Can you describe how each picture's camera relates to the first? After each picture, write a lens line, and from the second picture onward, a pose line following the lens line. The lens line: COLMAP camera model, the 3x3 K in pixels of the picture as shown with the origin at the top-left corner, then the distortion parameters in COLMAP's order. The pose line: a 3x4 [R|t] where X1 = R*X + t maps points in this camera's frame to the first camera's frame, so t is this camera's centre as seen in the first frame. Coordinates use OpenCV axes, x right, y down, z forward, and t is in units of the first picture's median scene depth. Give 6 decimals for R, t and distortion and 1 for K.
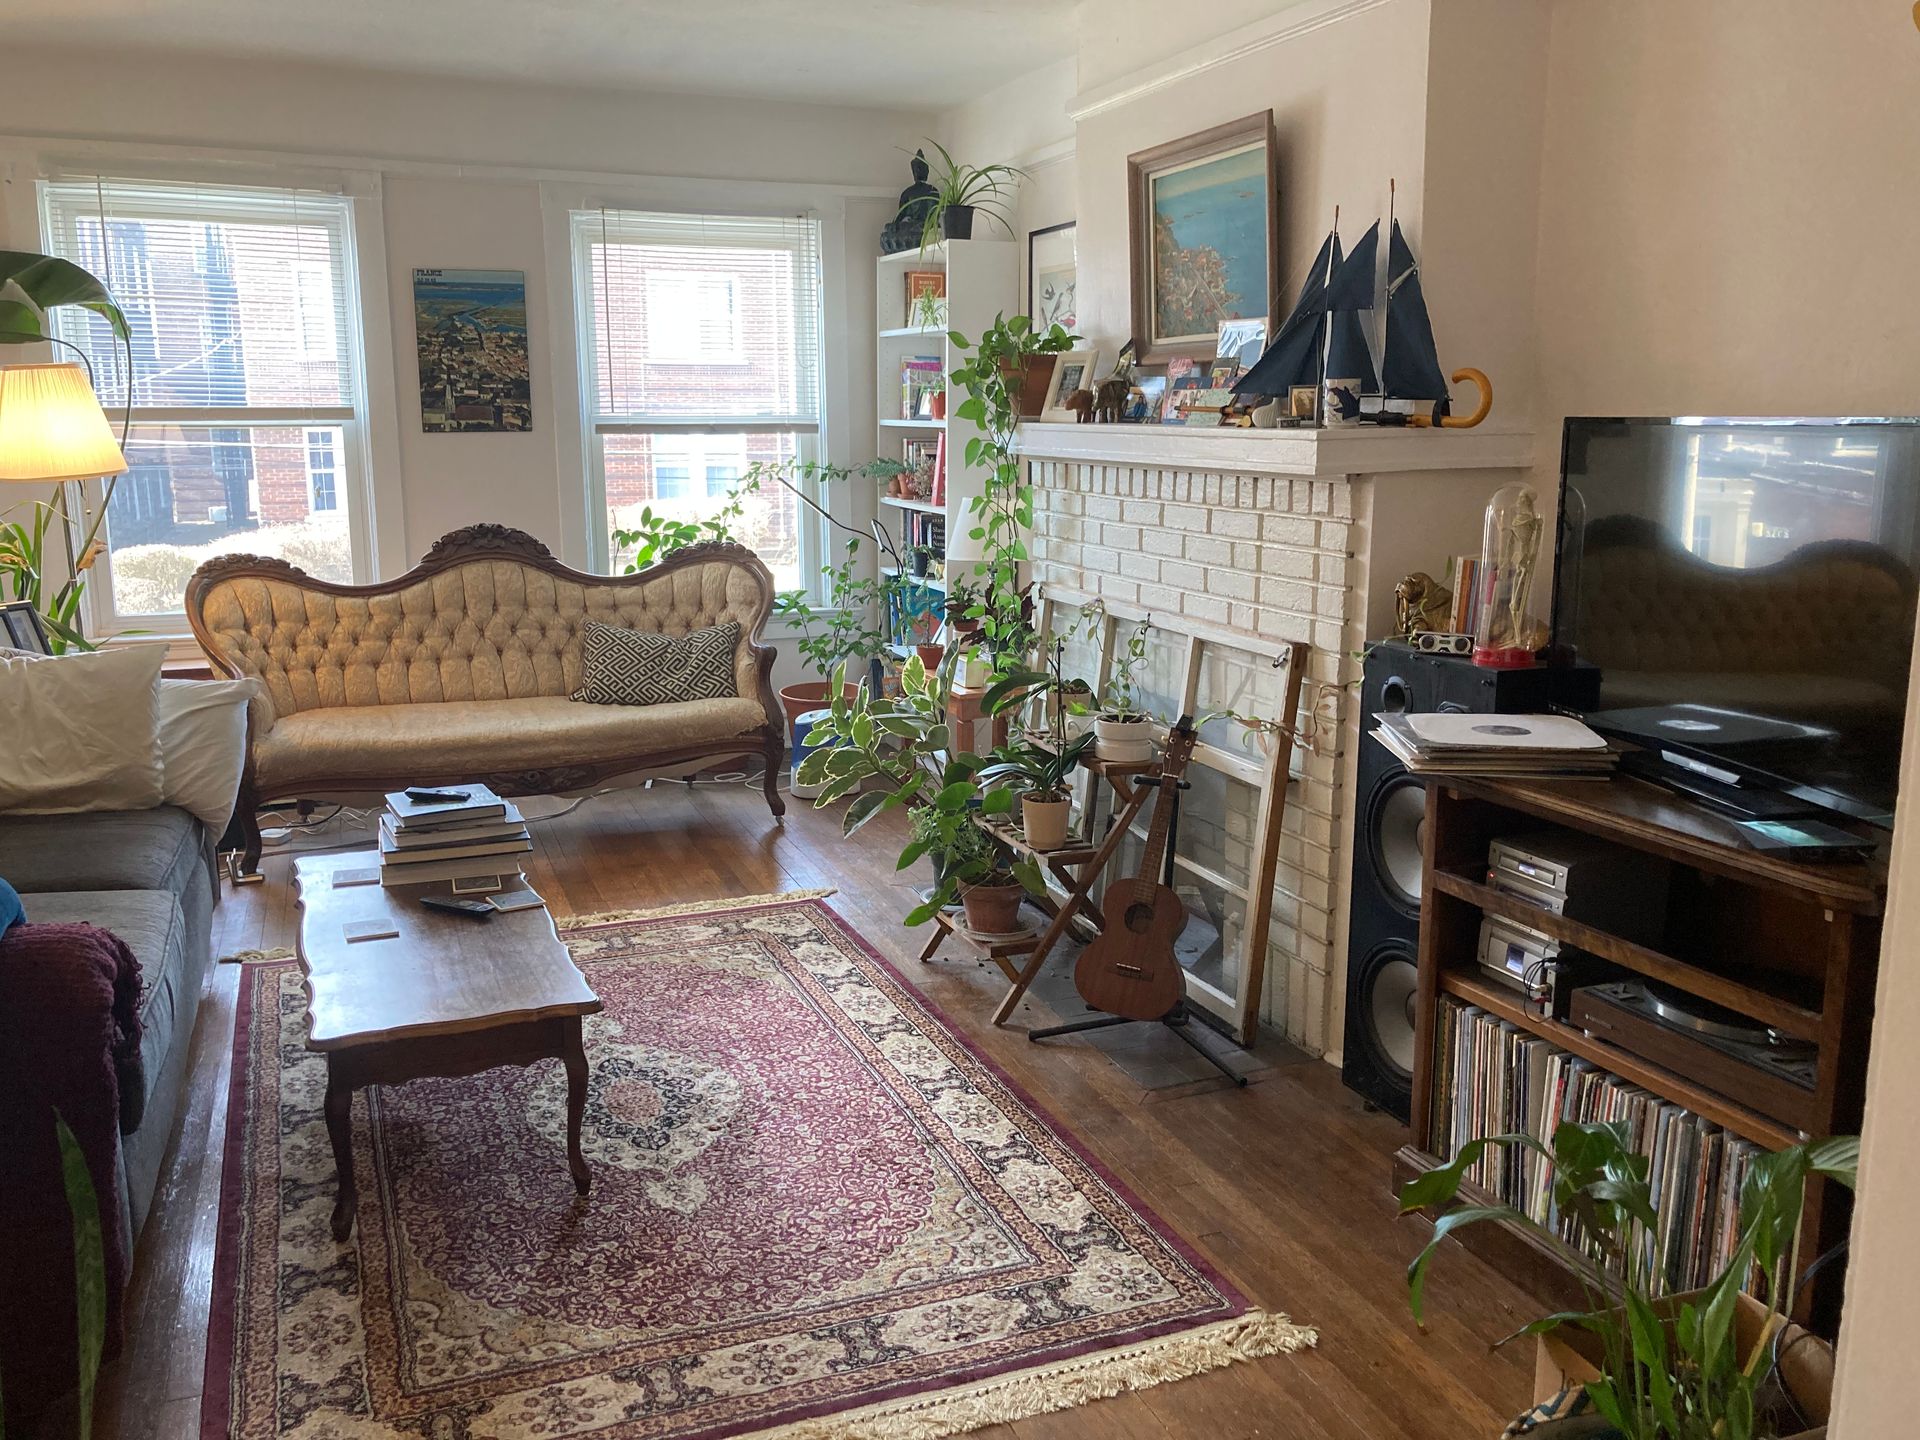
lens RADIAL K [[1587.5, 0, 959.3], [0, 1587.5, 721.7], [0, 0, 1]] dist [0.047184, -0.036562]
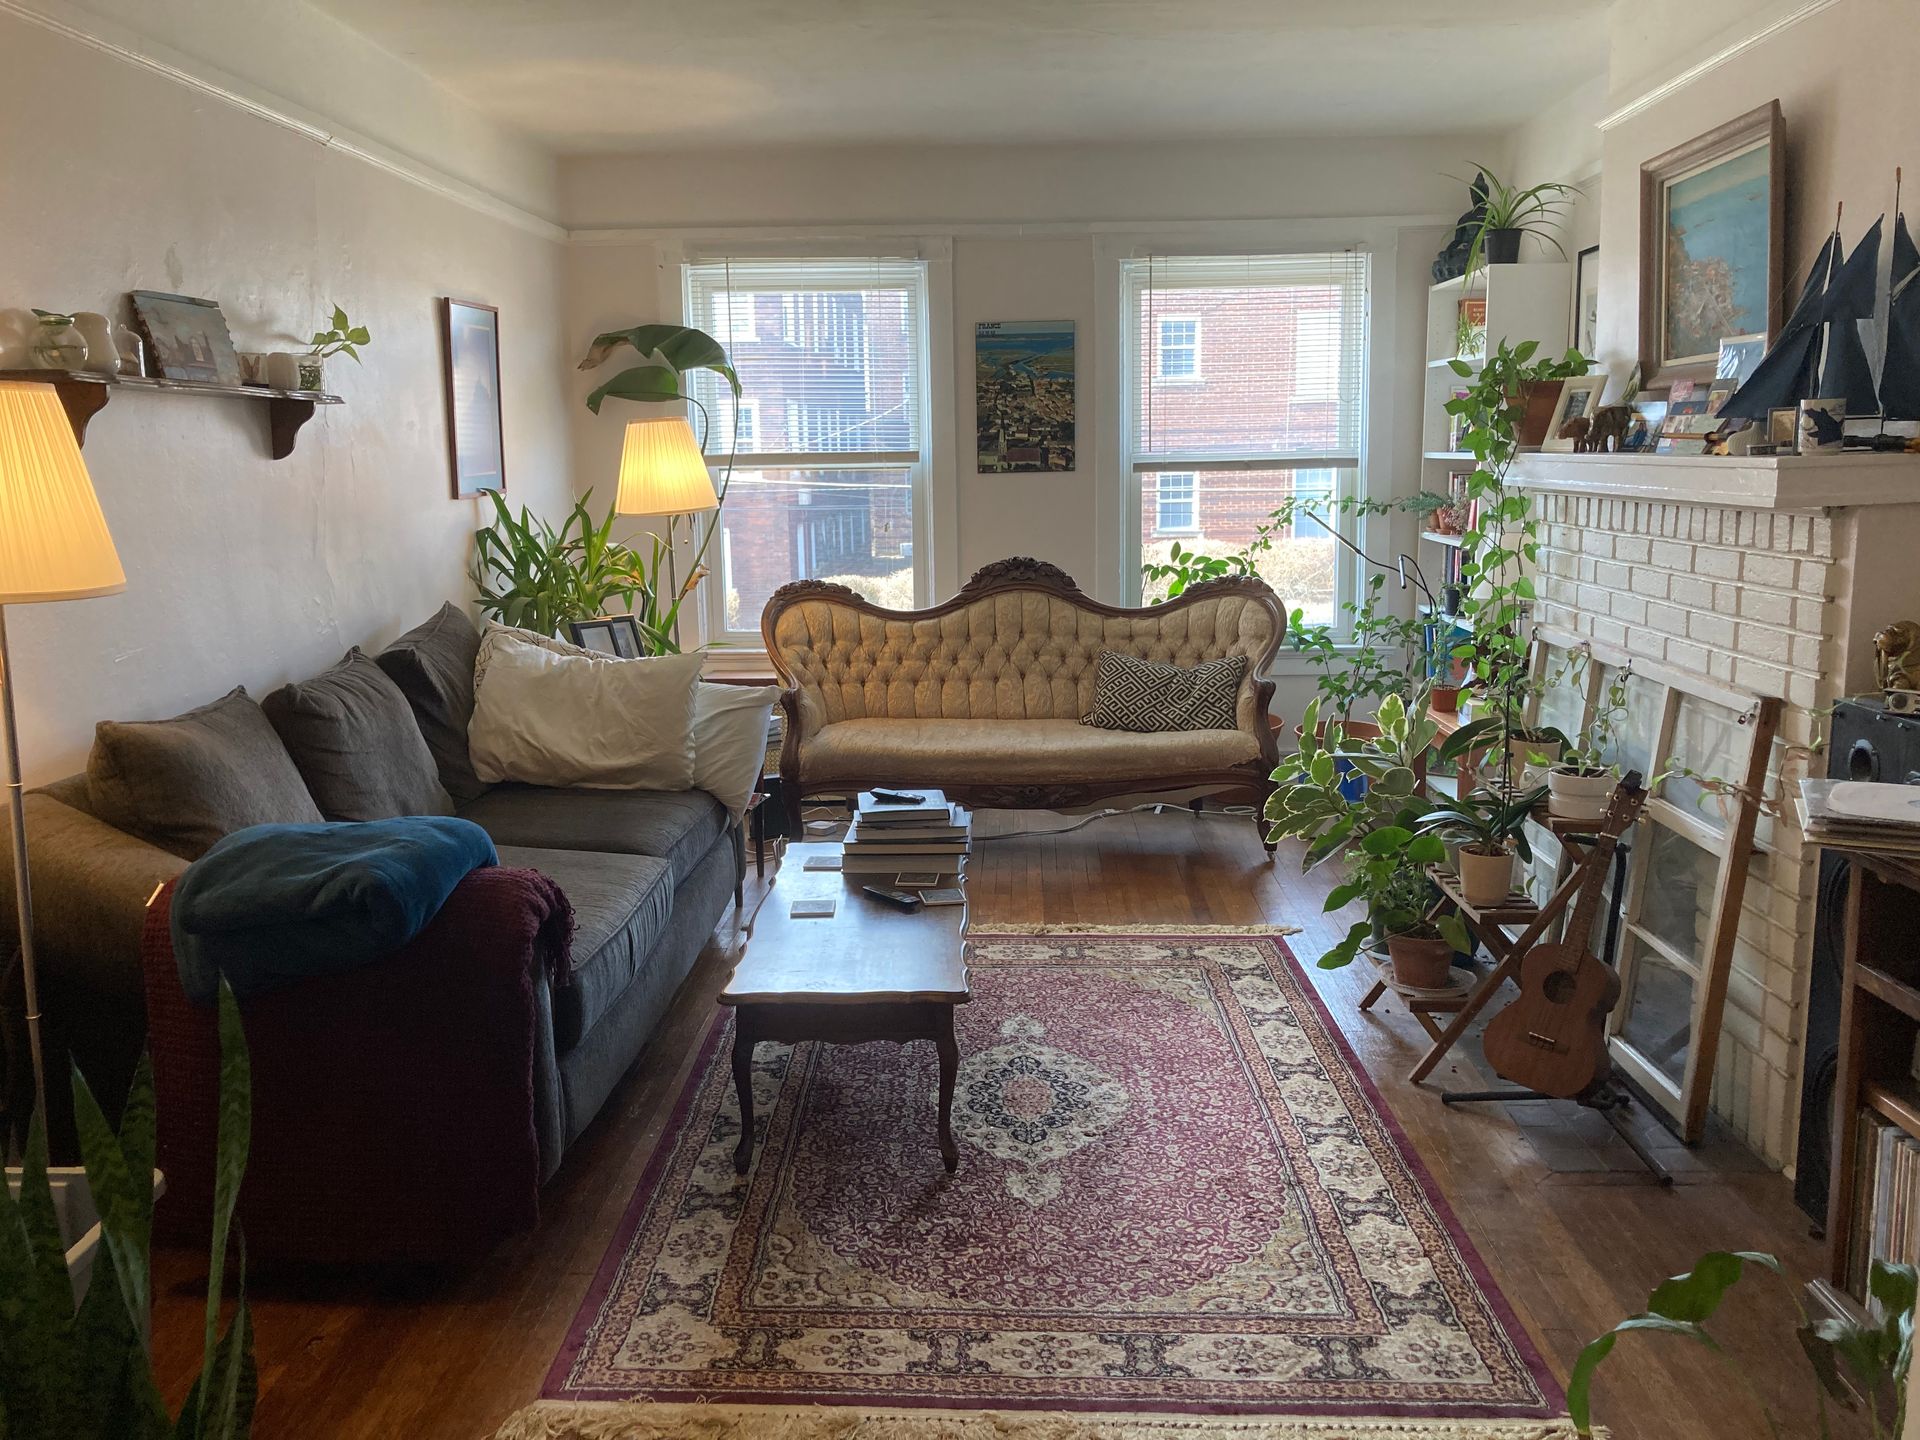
lens RADIAL K [[1587.5, 0, 955.7], [0, 1587.5, 732.8], [0, 0, 1]] dist [0.047184, -0.036562]
pose [[0.916617, 0.057683, -0.395582, 0.138913], [-0.064451, 0.997914, -0.003828, 0.002687], [0.394536, 0.029005, 0.918423, 0.002720]]
